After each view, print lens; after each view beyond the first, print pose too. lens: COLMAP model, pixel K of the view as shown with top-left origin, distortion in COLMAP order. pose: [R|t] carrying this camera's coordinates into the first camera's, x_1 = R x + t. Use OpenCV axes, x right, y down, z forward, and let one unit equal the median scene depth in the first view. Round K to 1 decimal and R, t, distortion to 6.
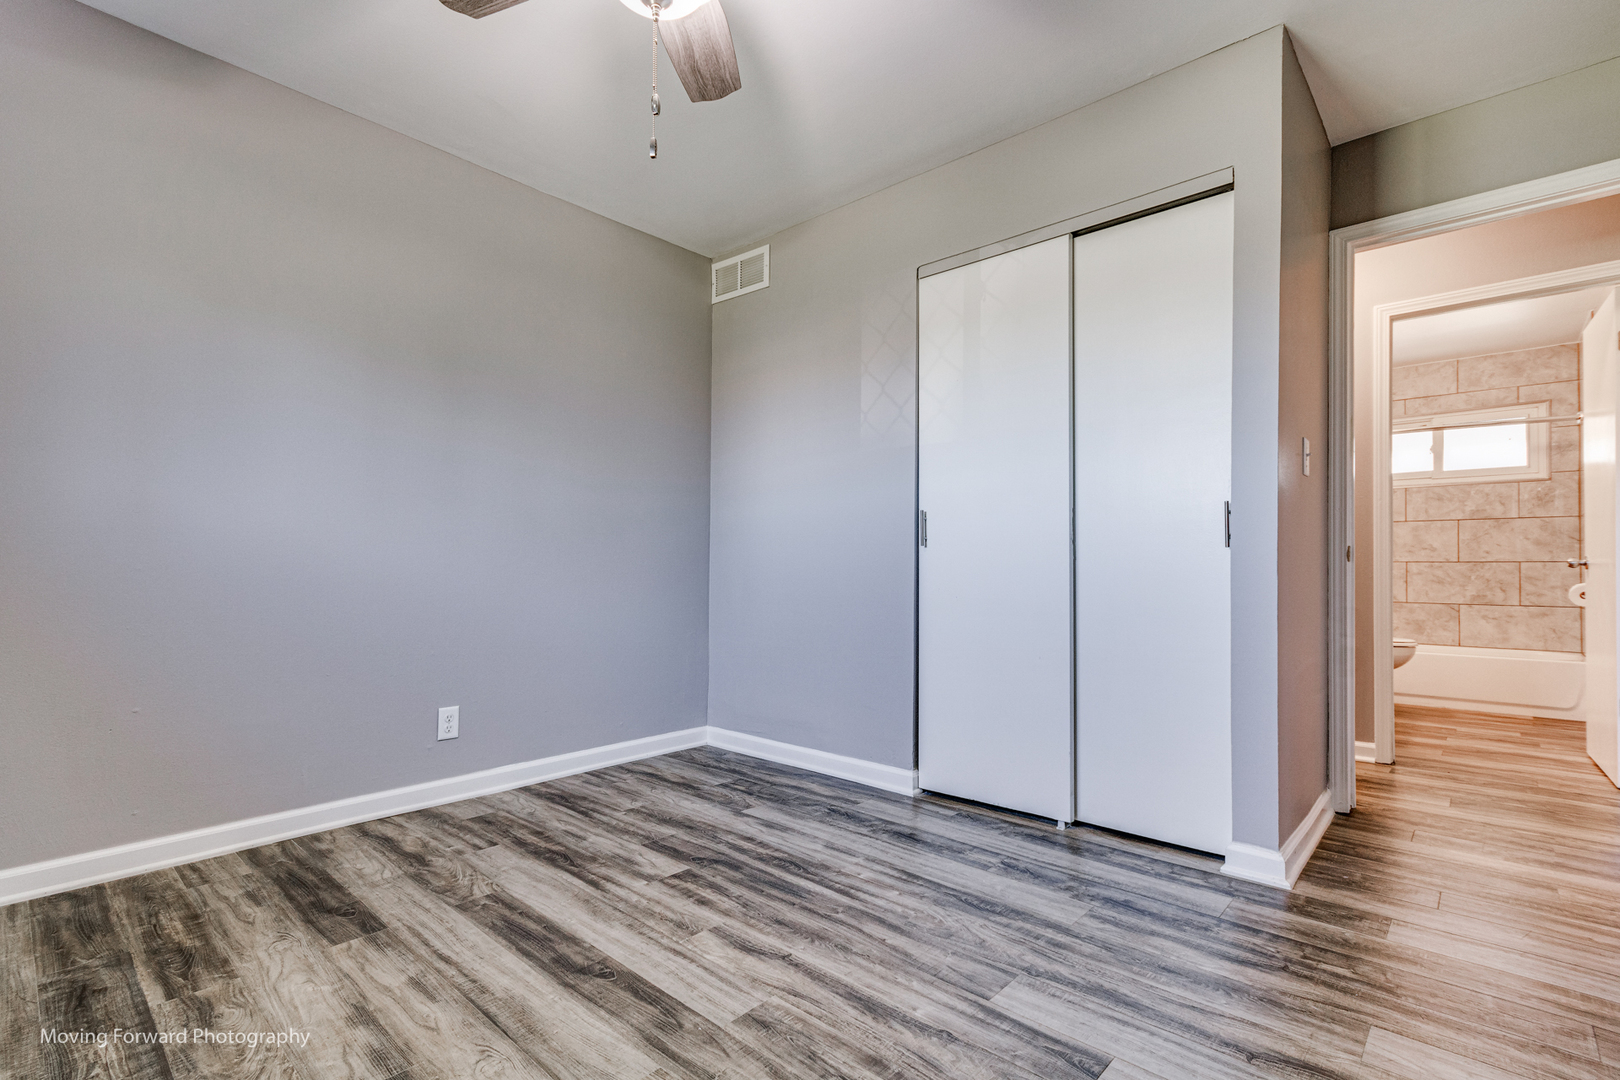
lens RADIAL K [[749.2, 0, 807.3], [0, 749.2, 574.0], [0, 0, 1]] dist [0.007600, 0.000463]
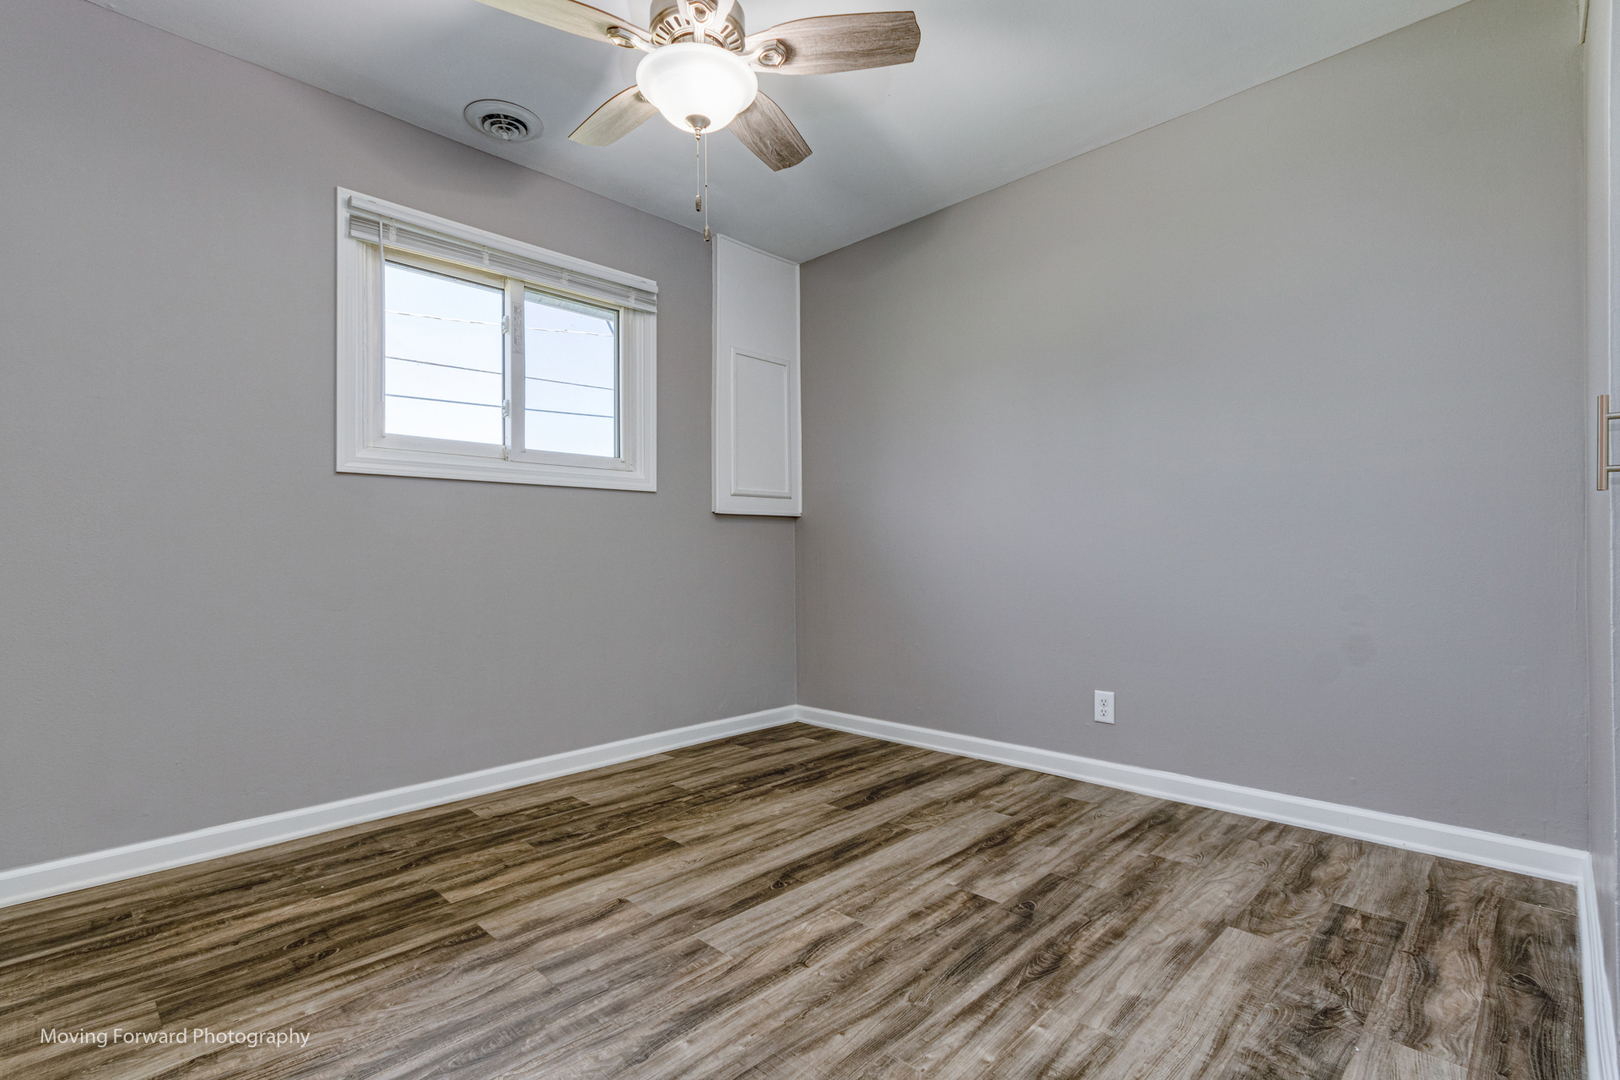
lens RADIAL K [[749.2, 0, 807.3], [0, 749.2, 574.0], [0, 0, 1]] dist [0.007600, 0.000463]
pose [[-0.036642, 0.022641, -0.999072, 0.695141], [-0.000036, 0.999743, 0.022658, -0.010920], [0.999328, 0.000866, -0.036632, 0.781317]]
